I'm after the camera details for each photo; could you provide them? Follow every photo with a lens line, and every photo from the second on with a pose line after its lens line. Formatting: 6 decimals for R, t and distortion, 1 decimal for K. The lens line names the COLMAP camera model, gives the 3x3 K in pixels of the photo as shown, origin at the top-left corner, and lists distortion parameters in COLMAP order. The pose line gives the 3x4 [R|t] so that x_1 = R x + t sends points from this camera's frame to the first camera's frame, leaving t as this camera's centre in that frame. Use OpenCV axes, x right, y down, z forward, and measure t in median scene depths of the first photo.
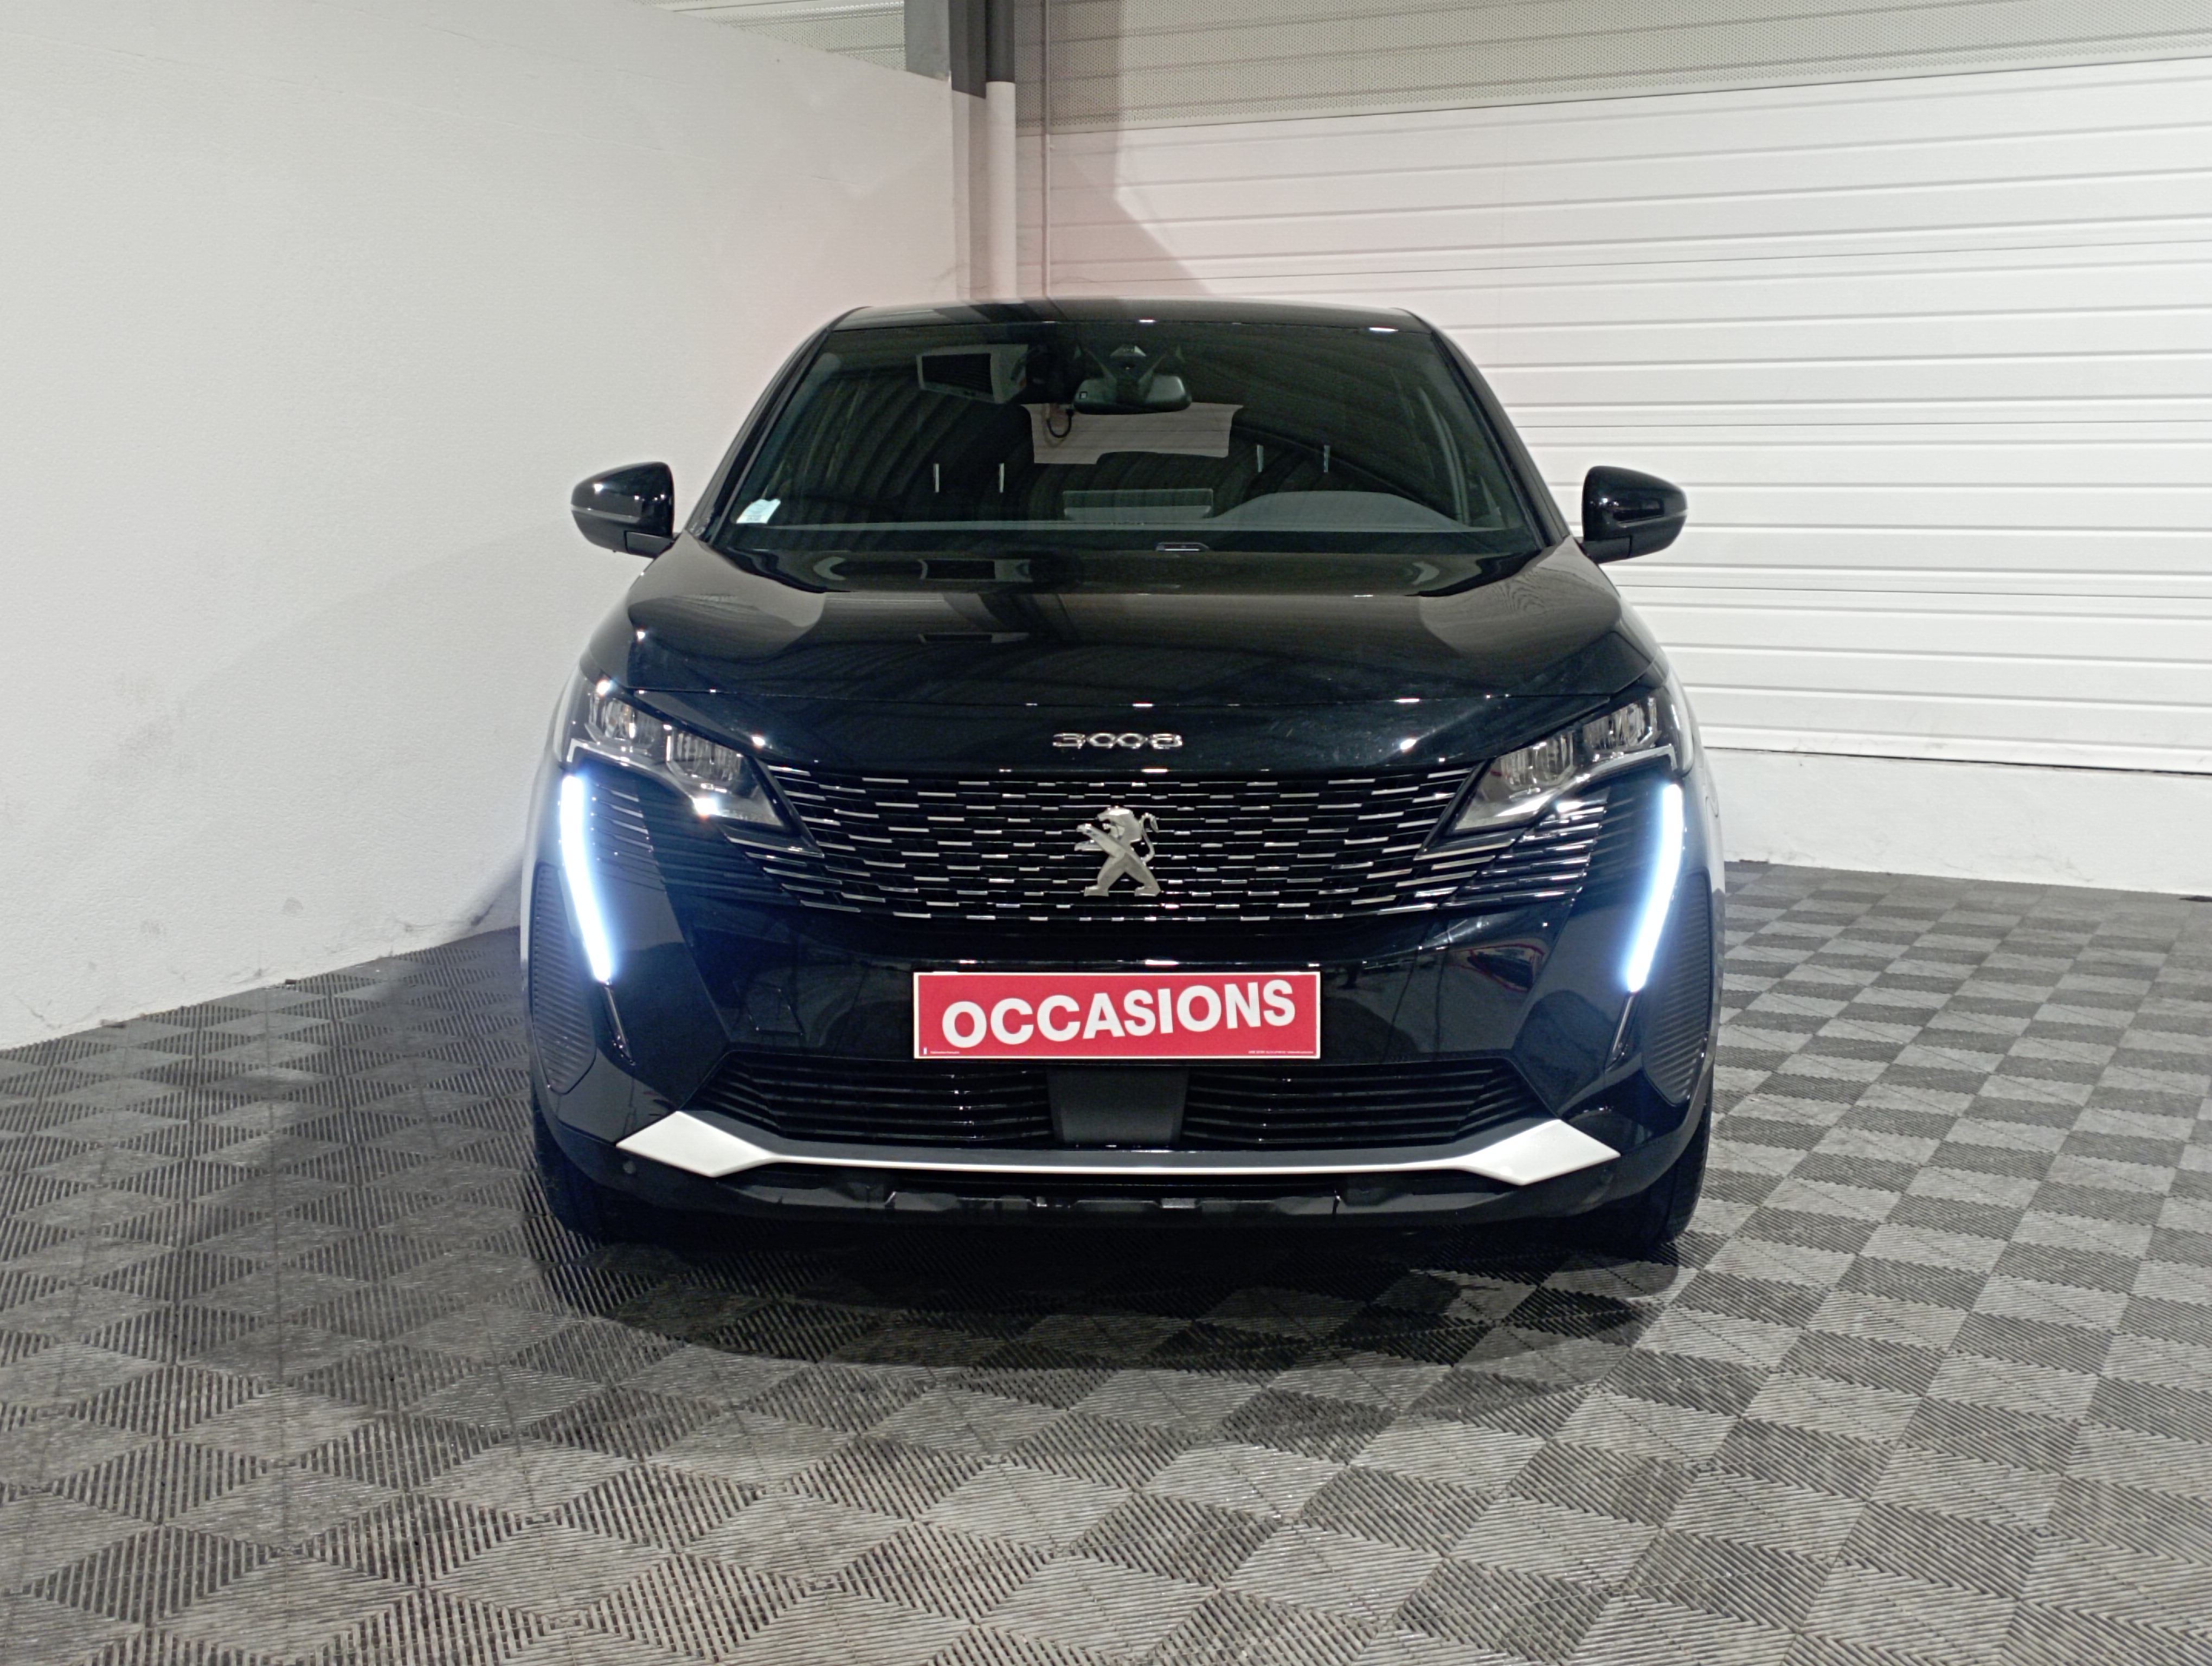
lens RADIAL K [[2575.1, 0, 1106.0], [0, 2575.1, 833.0], [0, 0, 1]] dist [0.095847, -0.058583]
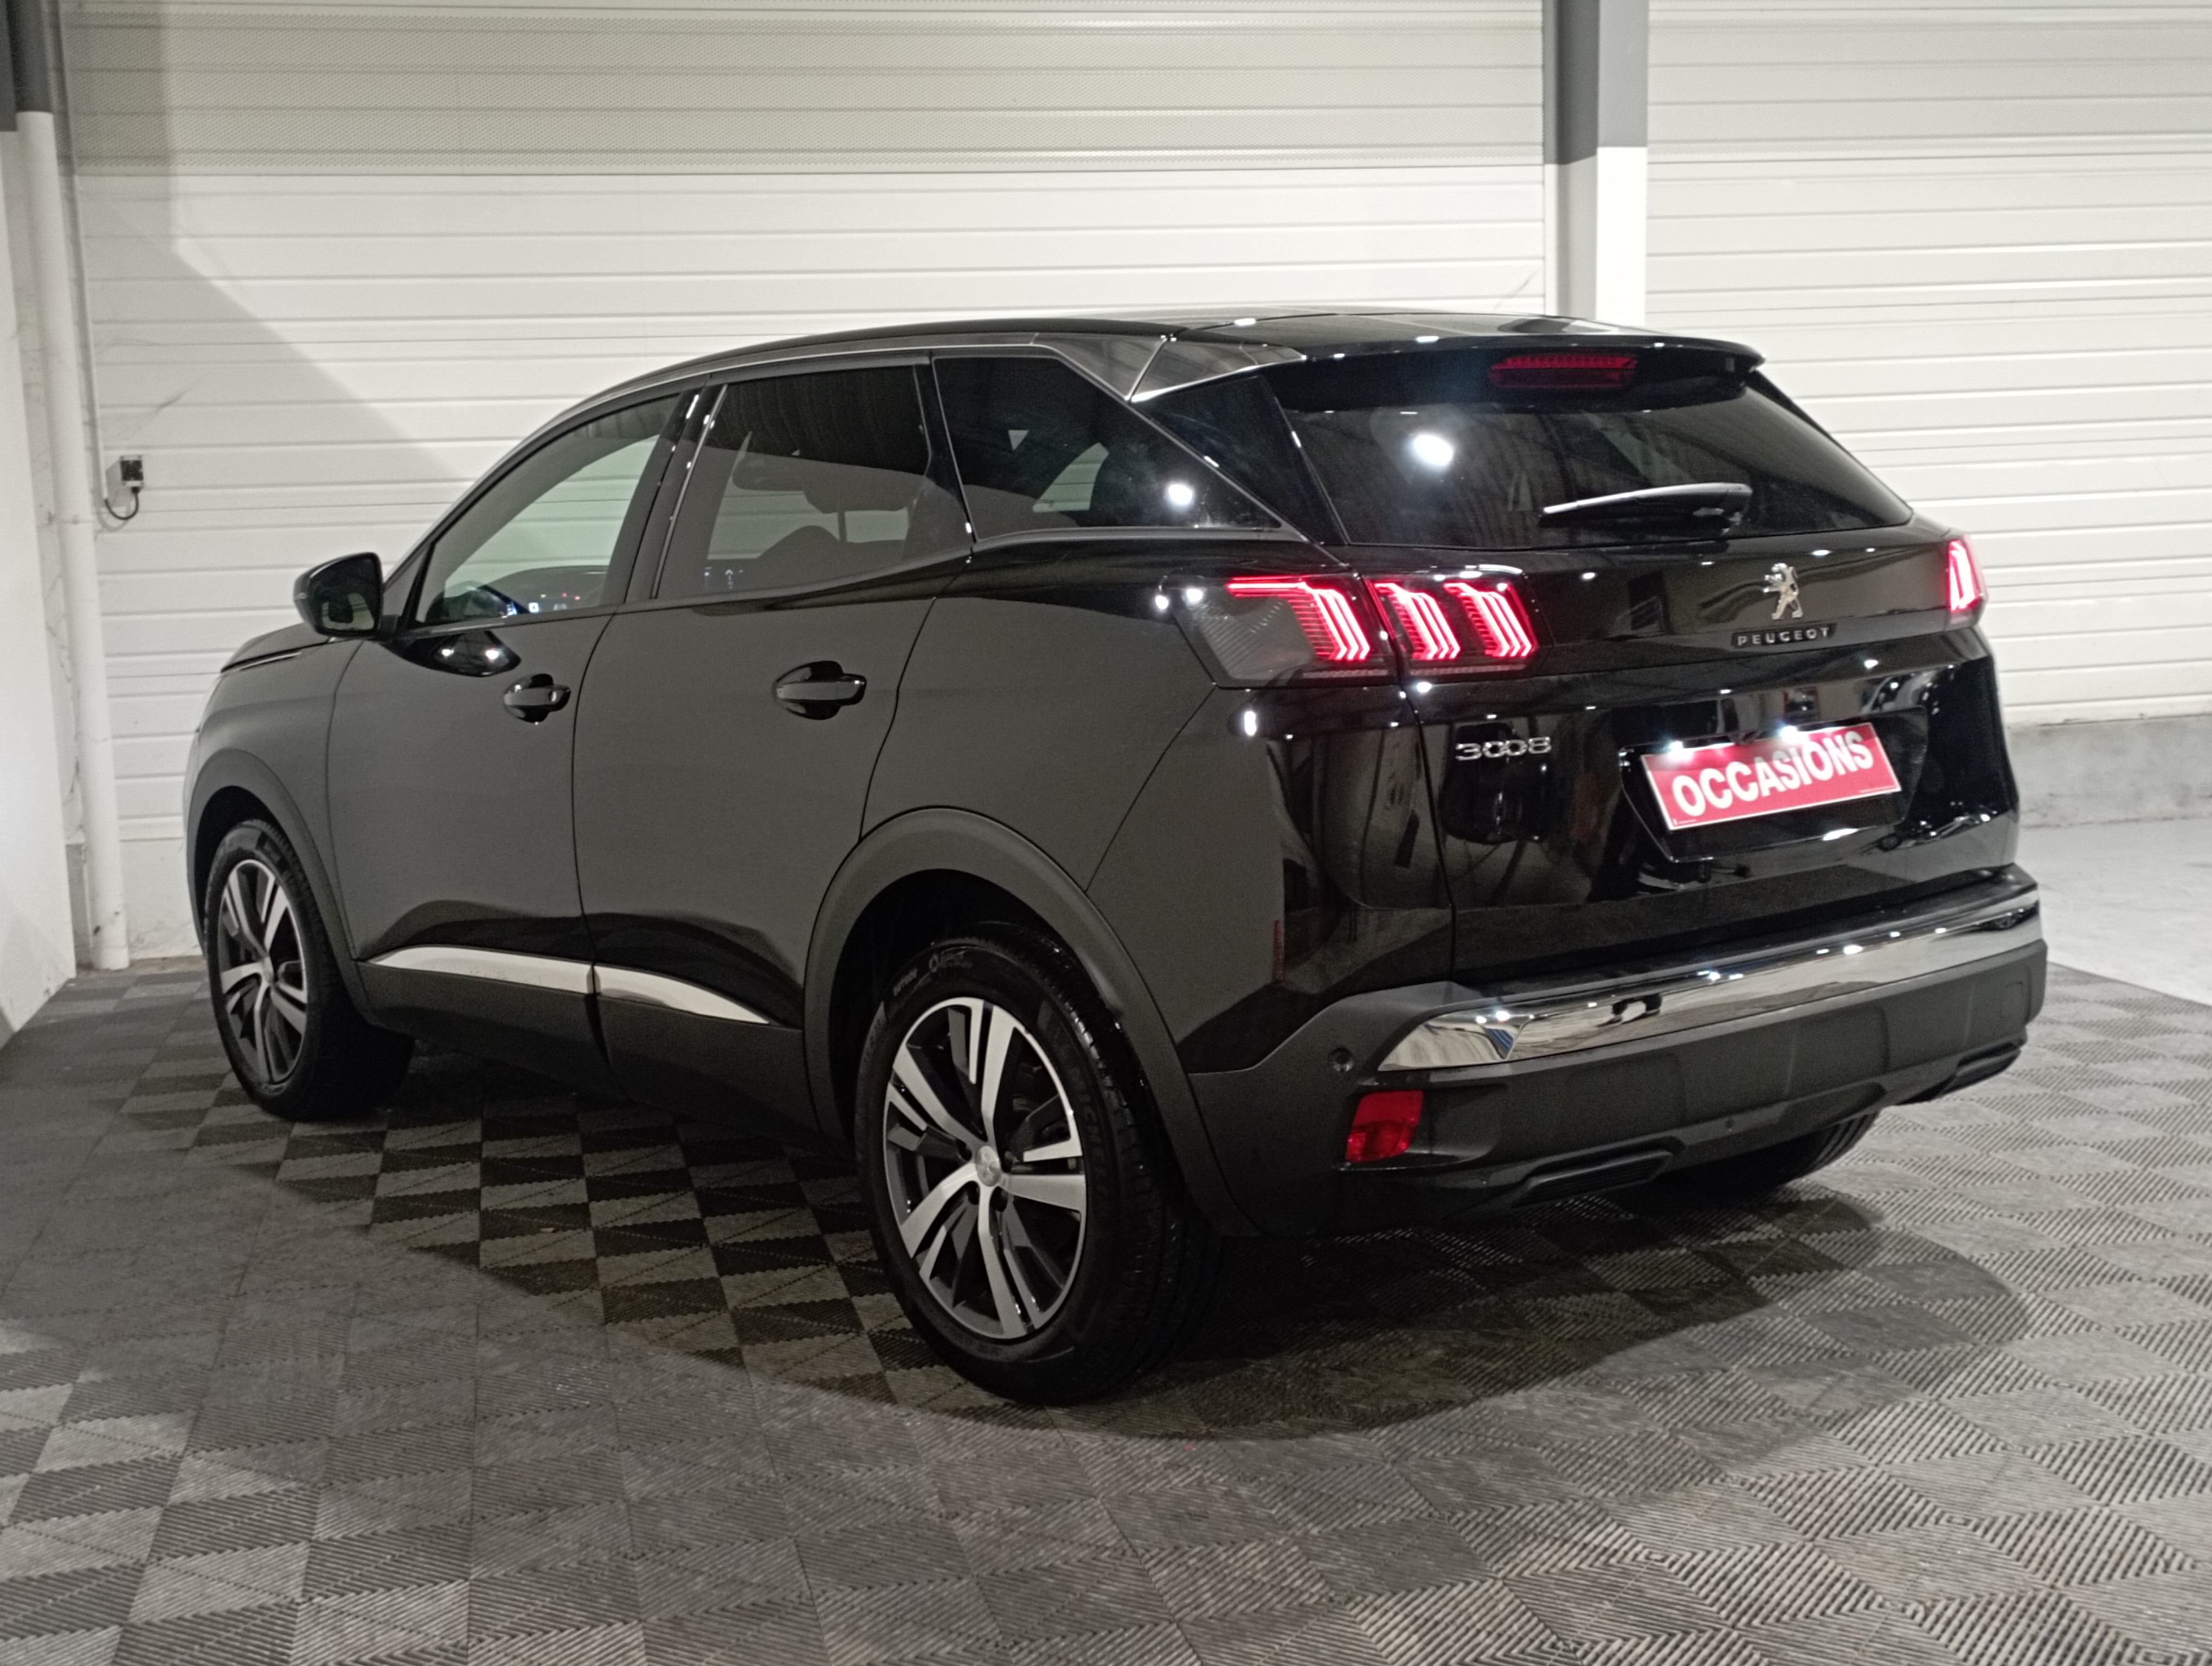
lens RADIAL K [[2648.8, 0, 1105.5], [0, 2648.8, 826.3], [0, 0, 1]] dist [0.080663, -0.020514]
pose [[0.769196, -0.109709, 0.629524, -0.850854], [0.131057, 0.991295, 0.012622, -0.050623], [-0.625429, 0.072794, 0.776878, 0.257790]]
